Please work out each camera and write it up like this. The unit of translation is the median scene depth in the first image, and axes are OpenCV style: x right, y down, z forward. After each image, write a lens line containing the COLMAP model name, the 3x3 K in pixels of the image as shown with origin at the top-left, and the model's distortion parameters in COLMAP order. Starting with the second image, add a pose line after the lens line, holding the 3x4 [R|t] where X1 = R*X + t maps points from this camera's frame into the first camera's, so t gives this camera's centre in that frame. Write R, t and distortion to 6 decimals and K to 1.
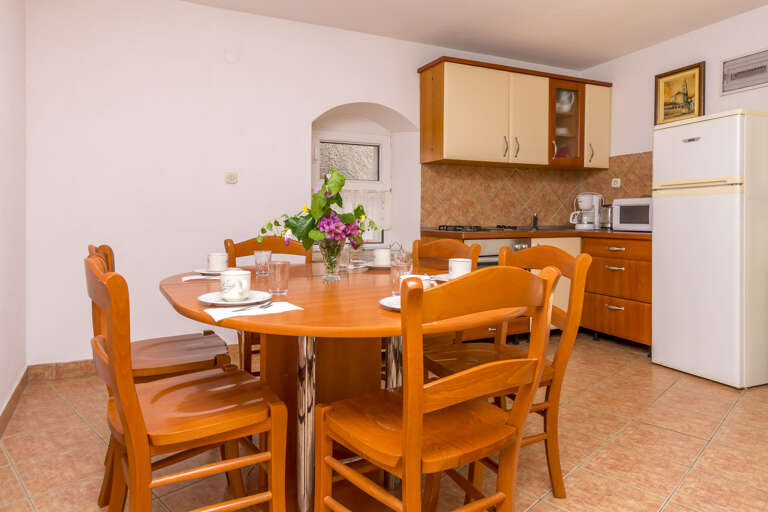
lens RADIAL K [[513.6, 0, 386.3], [0, 513.6, 239.4], [0, 0, 1]] dist [-0.001297, -0.000409]
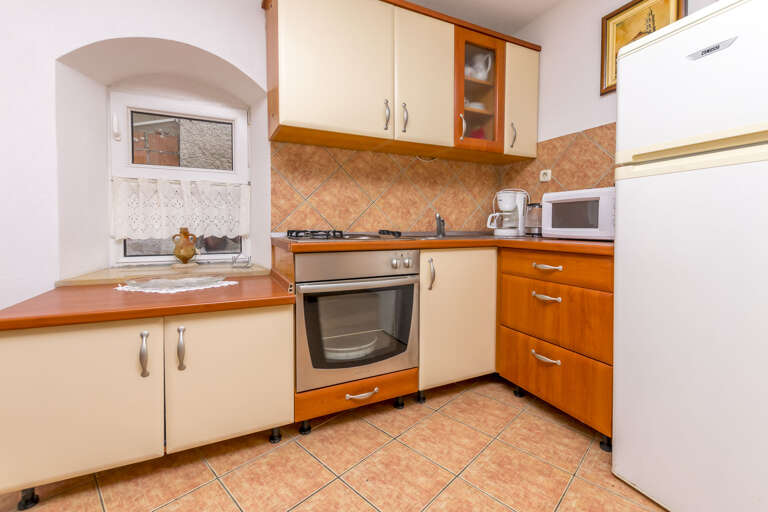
lens RADIAL K [[384.8, 0, 381.3], [0, 384.8, 245.3], [0, 0, 1]] dist [0.000871, 0.000927]
pose [[0.999497, 0.000415, 0.031703, 0.198373], [-0.000641, 0.999975, 0.007103, -0.010323], [-0.031699, -0.007119, 0.999472, 0.466060]]
